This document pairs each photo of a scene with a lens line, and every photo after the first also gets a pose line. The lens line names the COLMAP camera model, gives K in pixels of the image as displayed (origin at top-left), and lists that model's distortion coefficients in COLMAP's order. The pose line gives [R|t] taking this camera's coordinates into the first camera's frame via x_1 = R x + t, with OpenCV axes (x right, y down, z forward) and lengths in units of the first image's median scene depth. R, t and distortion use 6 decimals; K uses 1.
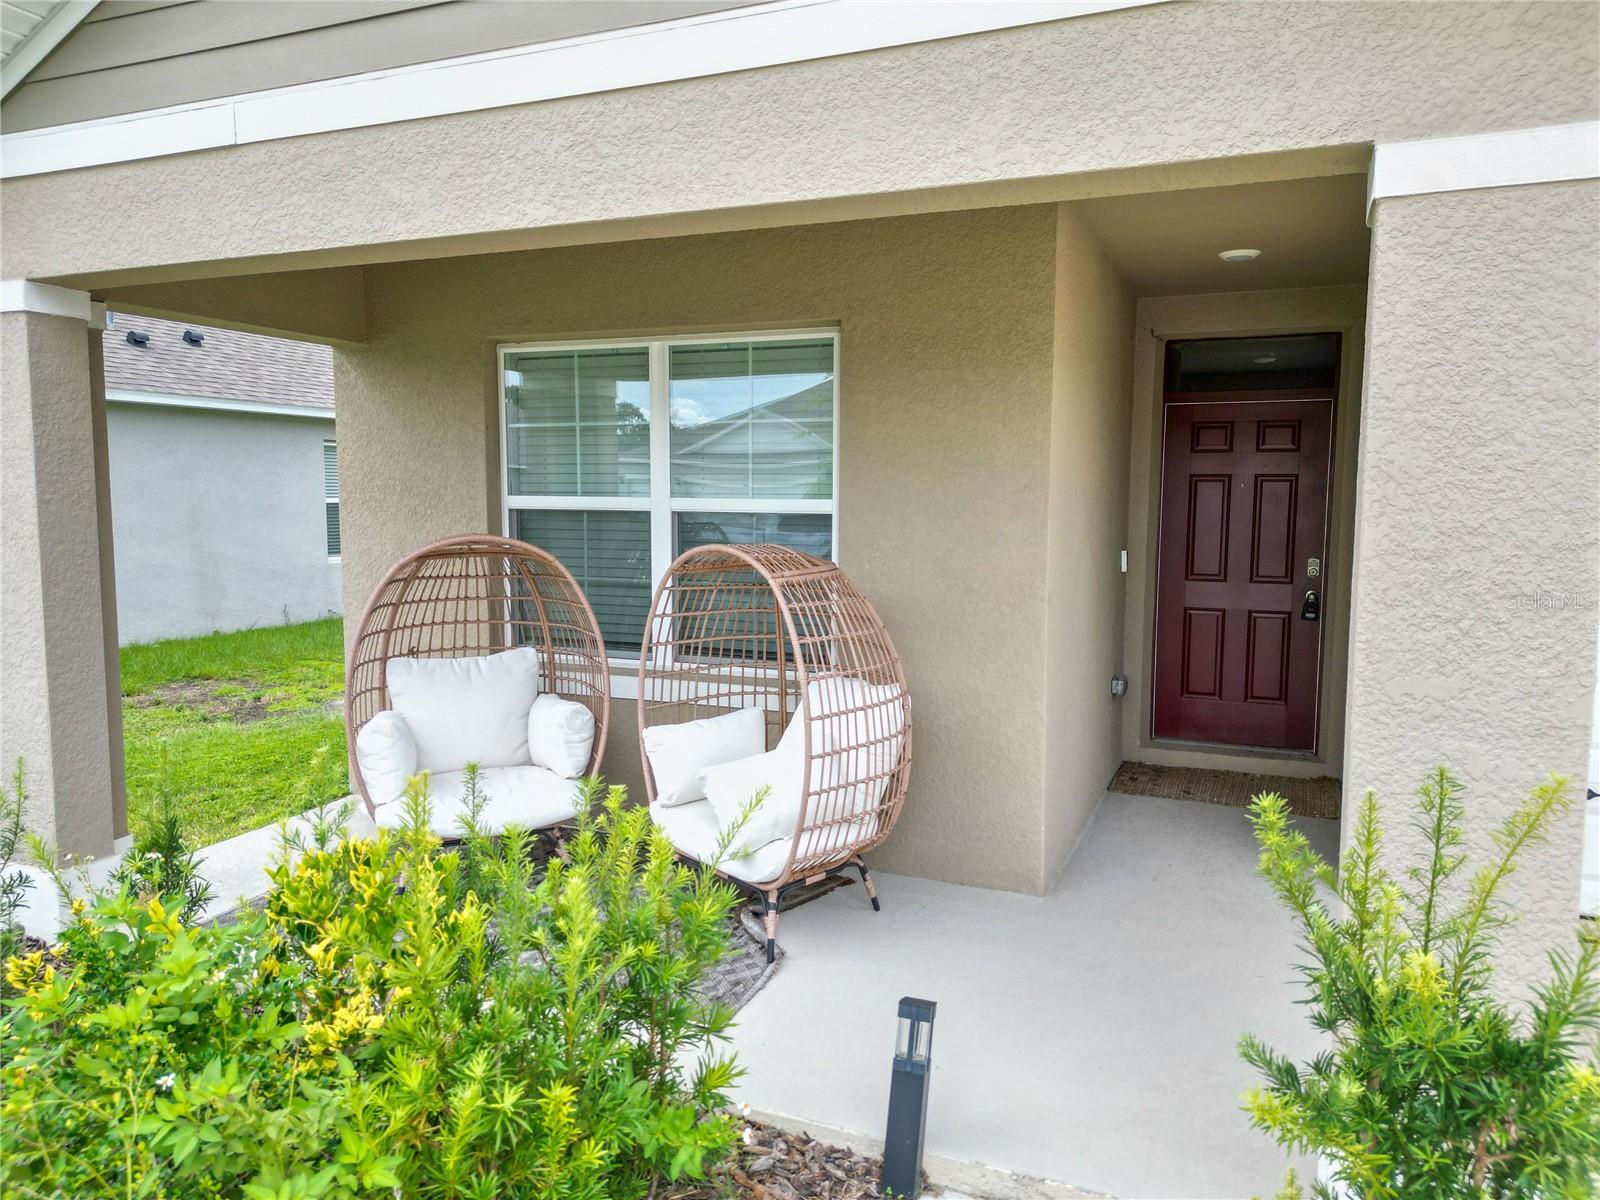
lens RADIAL K [[1127.0, 0, 794.1], [0, 1127.0, 603.6], [0, 0, 1]] dist [0.077067, -0.088310]
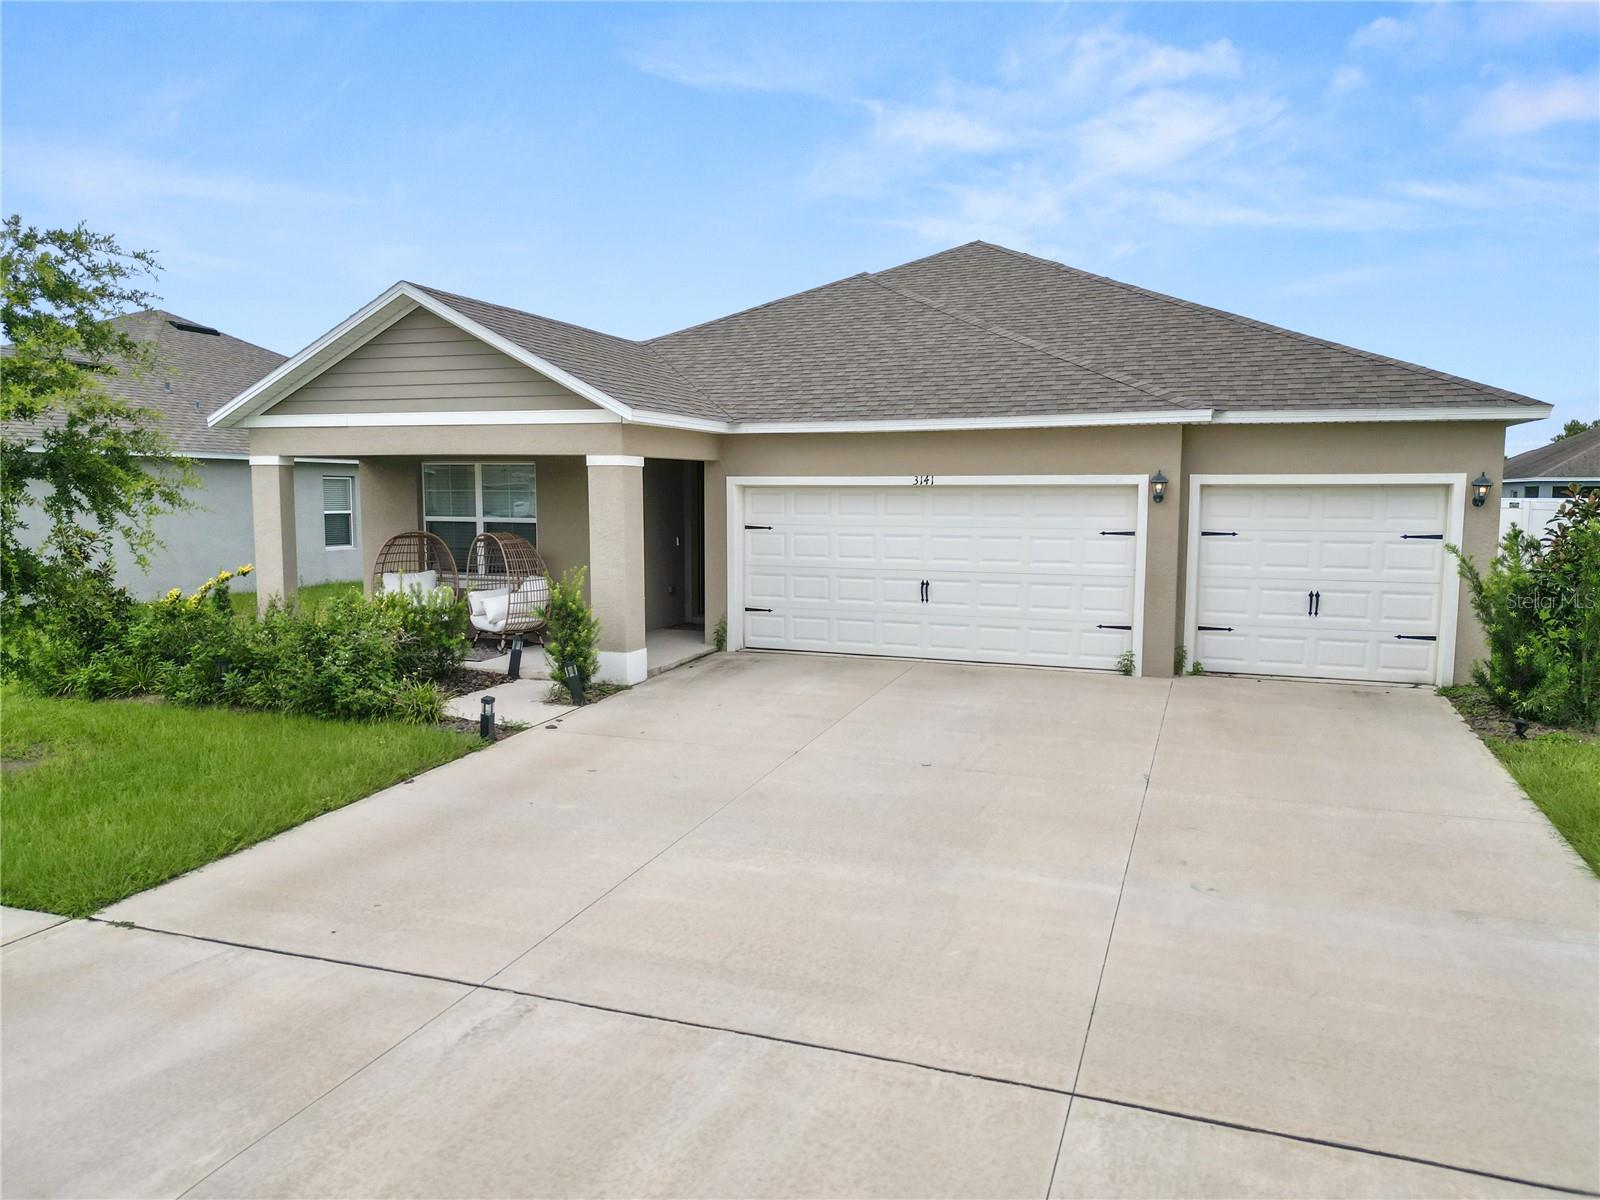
lens RADIAL K [[1127.0, 0, 794.1], [0, 1127.0, 603.6], [0, 0, 1]] dist [0.077067, -0.088310]
pose [[0.999011, -0.004432, 0.044243, 0.546161], [0.004457, 0.999990, -0.000458, 0.129376], [-0.044240, 0.000655, 0.999021, -1.889884]]
